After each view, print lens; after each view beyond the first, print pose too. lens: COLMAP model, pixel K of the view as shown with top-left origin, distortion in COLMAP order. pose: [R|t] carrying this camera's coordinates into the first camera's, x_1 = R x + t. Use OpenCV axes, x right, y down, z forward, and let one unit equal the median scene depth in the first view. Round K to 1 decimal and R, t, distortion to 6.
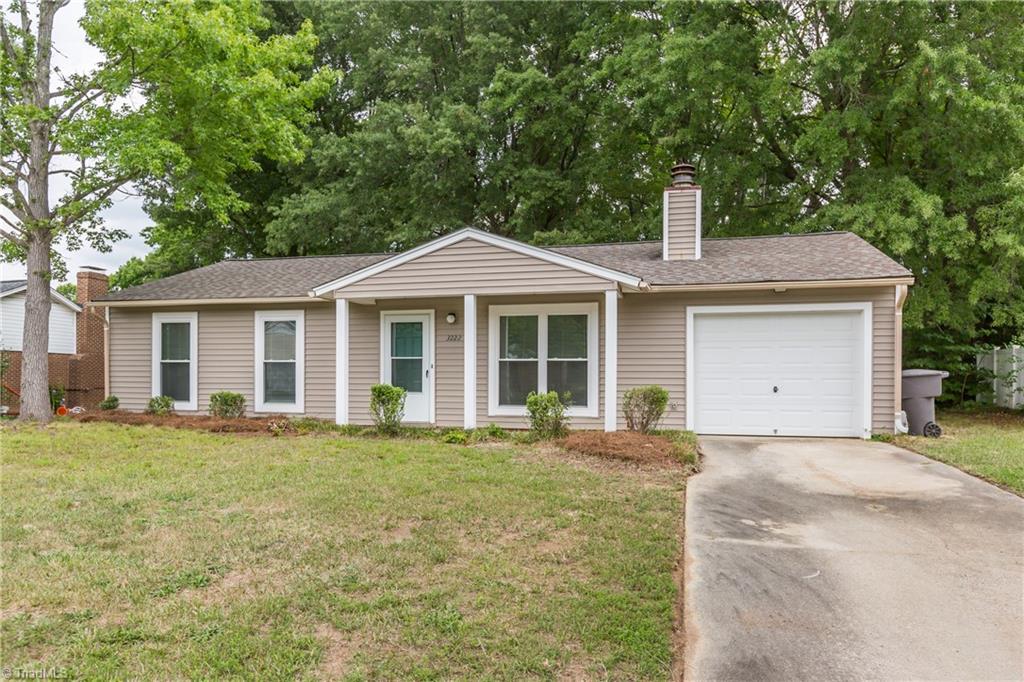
lens RADIAL K [[706.4, 0, 512.1], [0, 706.4, 366.5], [0, 0, 1]] dist [-0.001402, 0.000458]
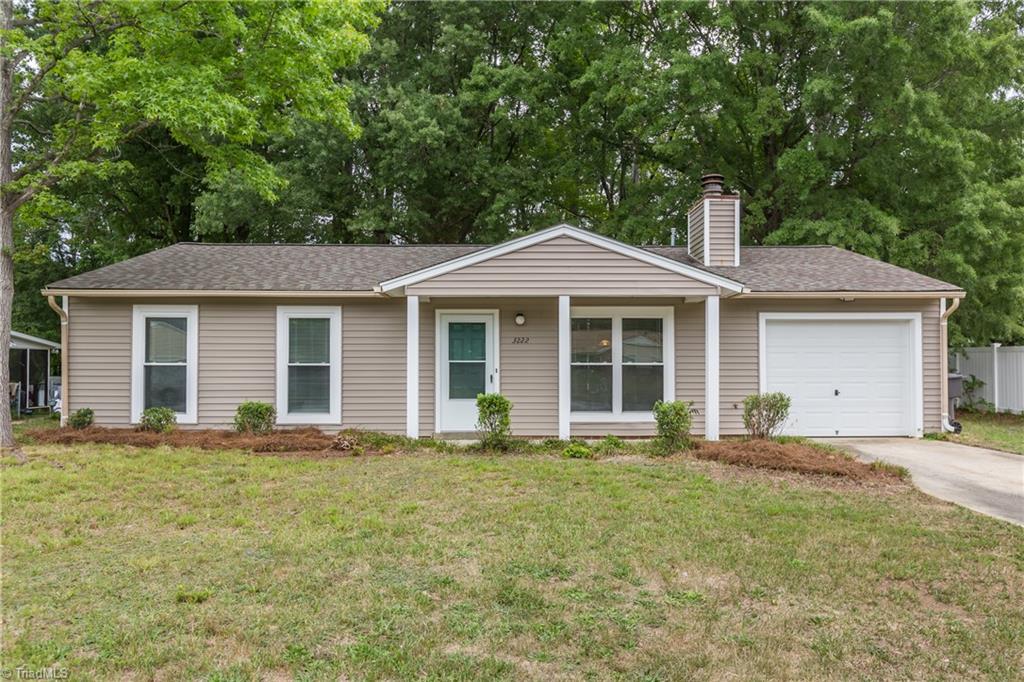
lens RADIAL K [[715.8, 0, 512.0], [0, 715.8, 341.0], [0, 0, 1]] dist [-0.005481, -0.000810]
pose [[0.961933, 0.011876, 0.273026, -0.346593], [-0.000860, 0.999182, -0.040433, -0.001164], [-0.273283, 0.038659, 0.961157, 0.093969]]
